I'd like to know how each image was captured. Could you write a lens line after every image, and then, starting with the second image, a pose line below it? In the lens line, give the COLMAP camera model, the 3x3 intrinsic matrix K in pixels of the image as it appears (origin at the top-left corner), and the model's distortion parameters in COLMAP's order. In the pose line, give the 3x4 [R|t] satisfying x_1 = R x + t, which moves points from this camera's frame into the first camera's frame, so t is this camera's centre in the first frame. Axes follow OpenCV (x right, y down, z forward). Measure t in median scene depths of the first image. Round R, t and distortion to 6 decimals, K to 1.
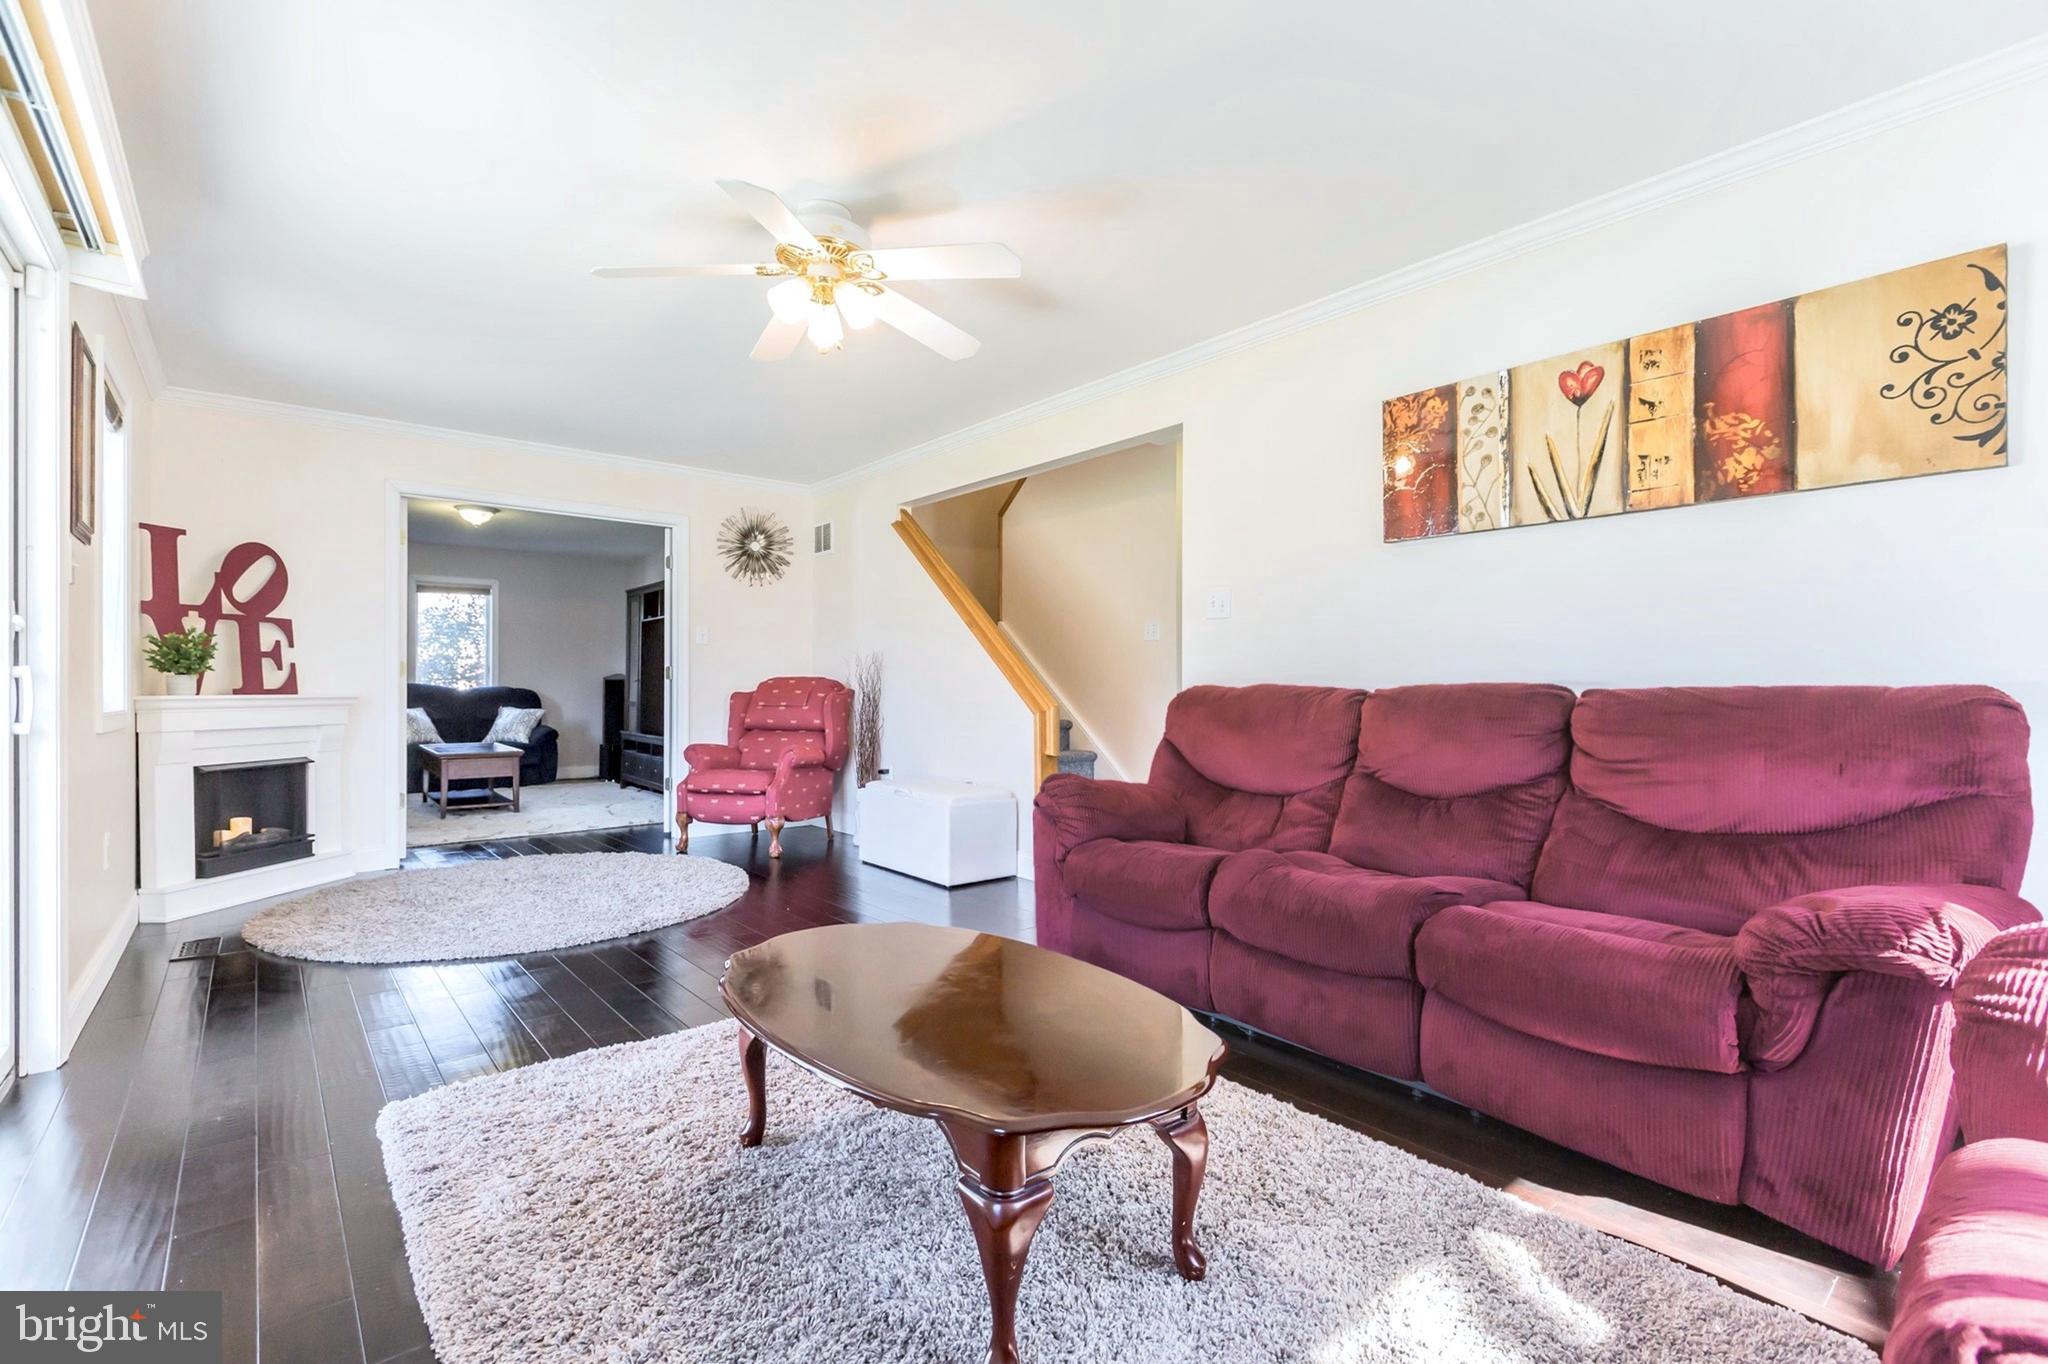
lens RADIAL K [[916.0, 0, 1020.6], [0, 916.0, 685.6], [0, 0, 1]] dist [0.000201, 0.000330]
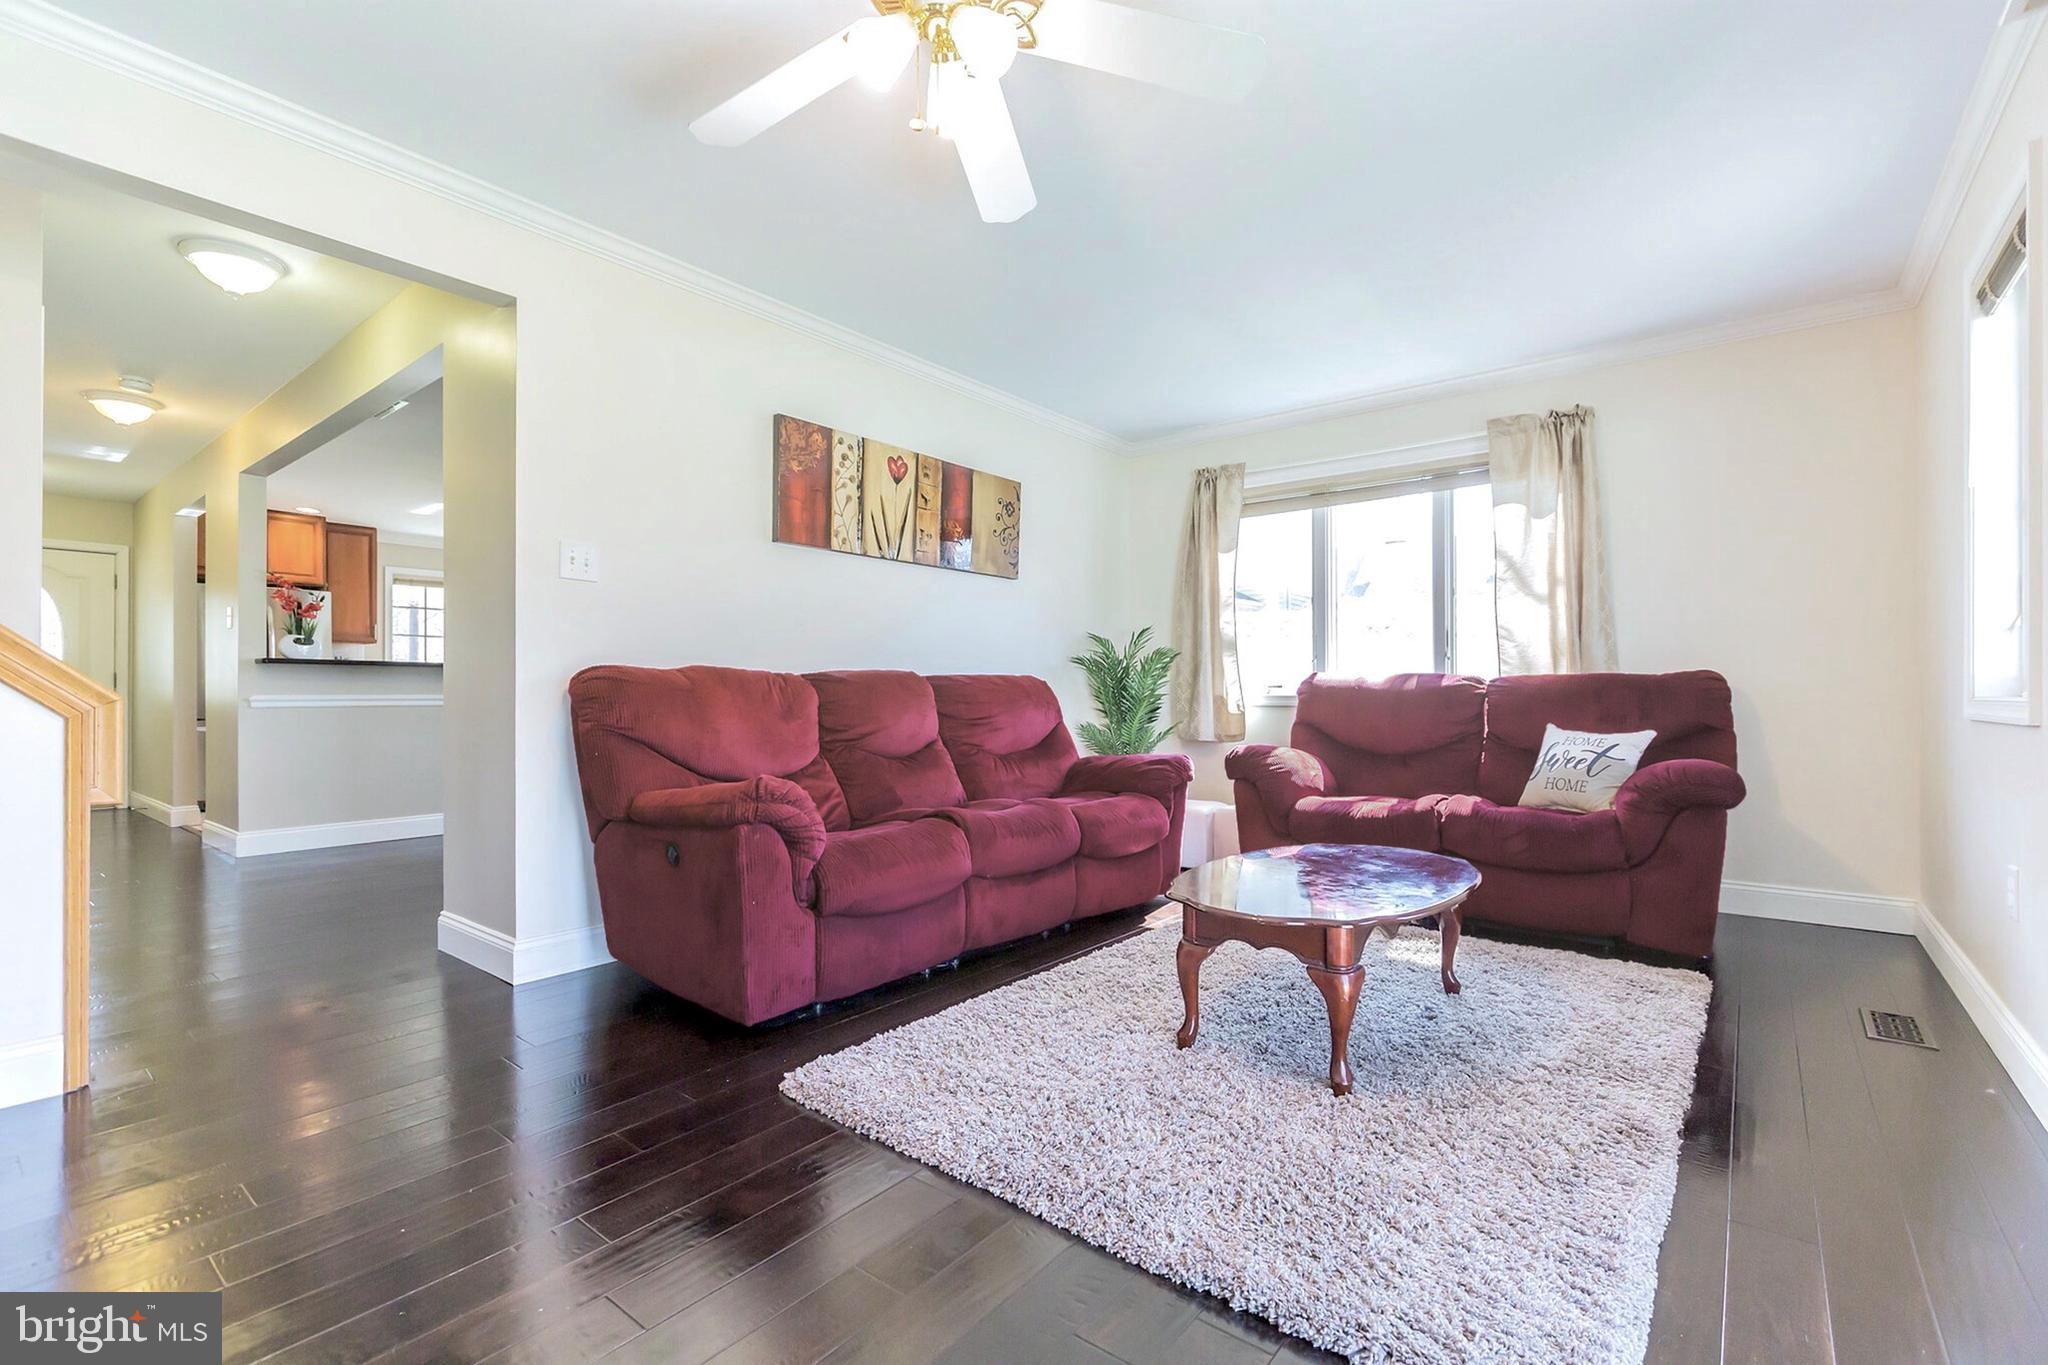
lens RADIAL K [[911.8, 0, 1018.7], [0, 911.8, 689.2], [0, 0, 1]] dist [0.002059, -0.000410]
pose [[-0.192079, 0.000346, 0.981379, -0.834061], [-0.005137, 0.999986, -0.001358, 0.025457], [-0.981366, -0.005303, -0.192075, 1.040523]]
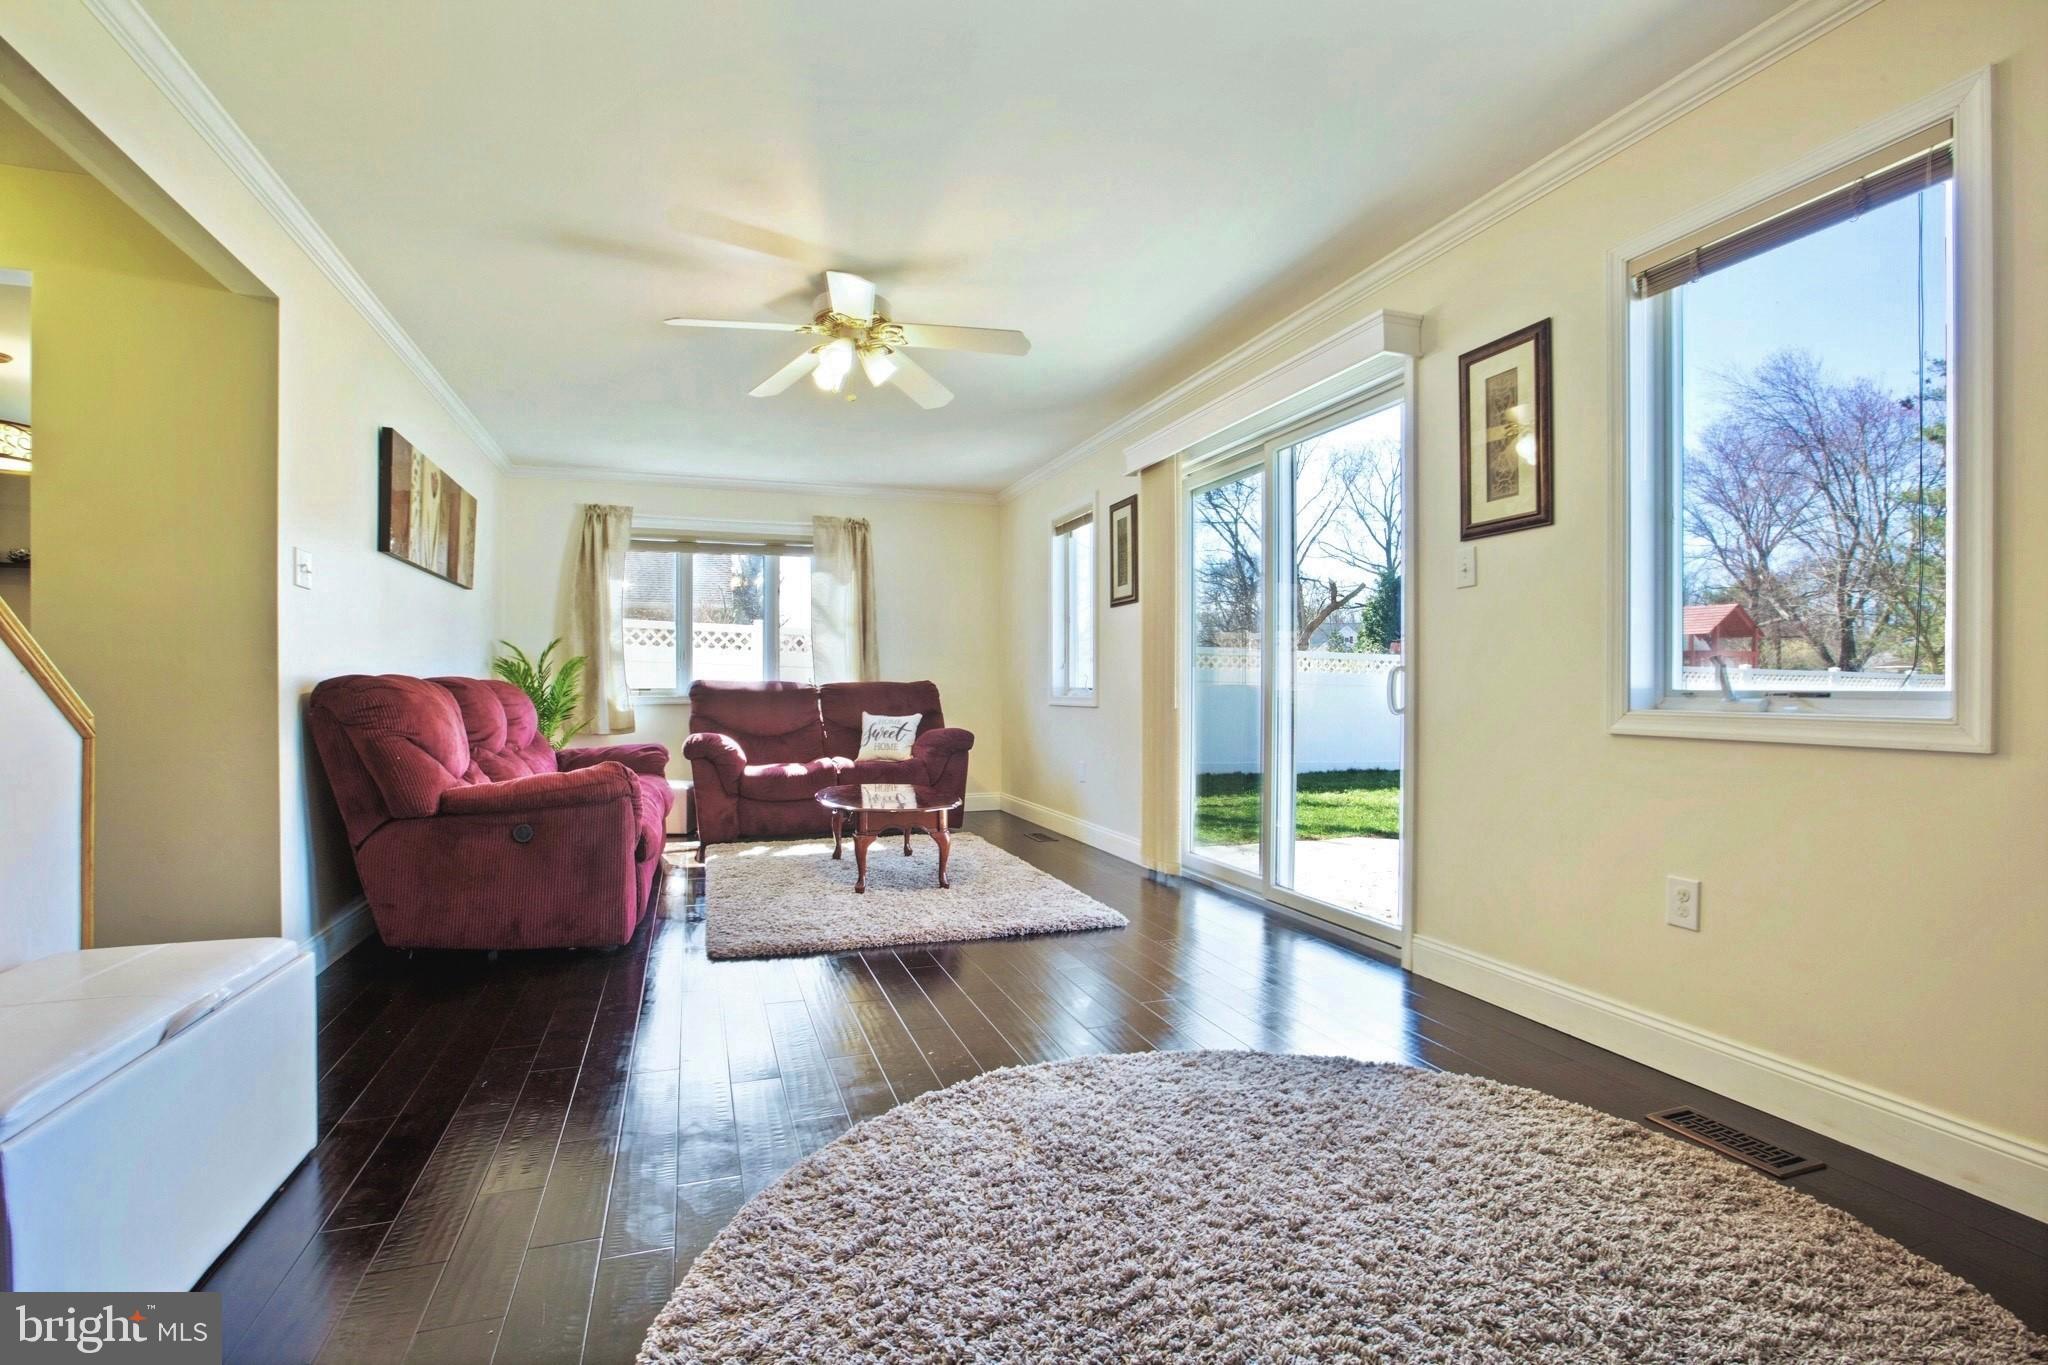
lens RADIAL K [[916.0, 0, 1020.6], [0, 916.0, 686.1], [0, 0, 1]] dist [0.000201, 0.000330]
pose [[-0.933730, -0.001210, 0.357976, -0.832436], [-0.002425, 0.999993, -0.002945, 0.012806], [-0.357969, -0.003618, -0.933726, 2.018407]]
